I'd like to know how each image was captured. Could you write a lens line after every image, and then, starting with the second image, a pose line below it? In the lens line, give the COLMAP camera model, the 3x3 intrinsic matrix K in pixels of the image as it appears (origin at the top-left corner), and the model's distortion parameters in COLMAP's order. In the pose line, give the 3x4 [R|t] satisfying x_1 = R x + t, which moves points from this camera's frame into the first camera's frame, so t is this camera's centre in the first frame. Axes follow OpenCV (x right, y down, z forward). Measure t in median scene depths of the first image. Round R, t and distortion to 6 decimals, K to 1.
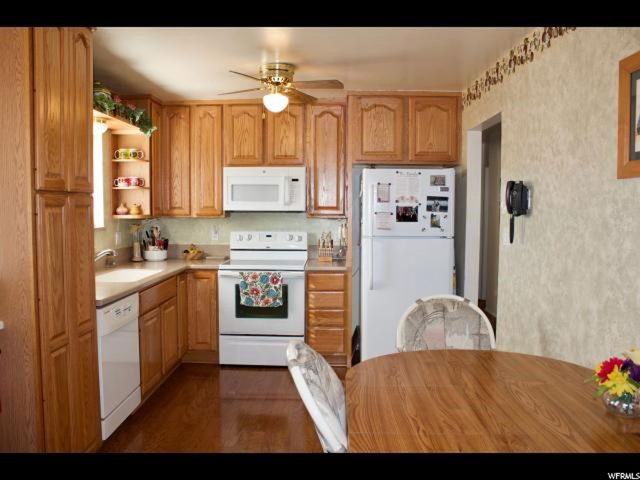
lens RADIAL K [[545.7, 0, 321.9], [0, 545.7, 240.1], [0, 0, 1]] dist [-0.158512, 0.161935]
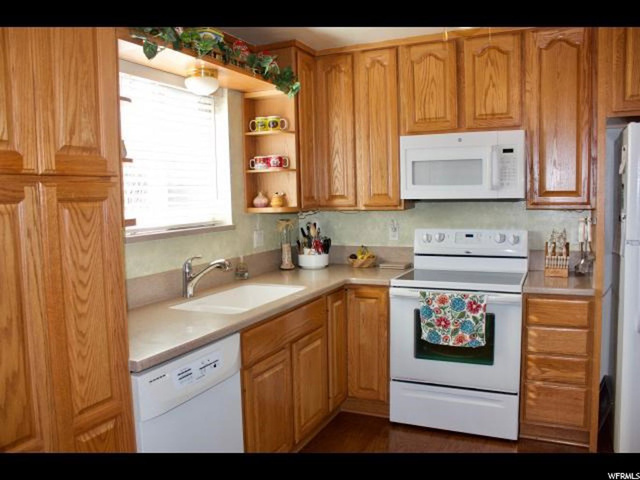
lens RADIAL K [[545.7, 0, 321.1], [0, 545.7, 238.3], [0, 0, 1]] dist [-0.158512, 0.161935]
pose [[0.919925, 0.008765, -0.391996, -0.003582], [-0.000088, 0.999755, 0.022150, -0.021061], [0.392094, -0.020342, 0.919700, 0.335369]]
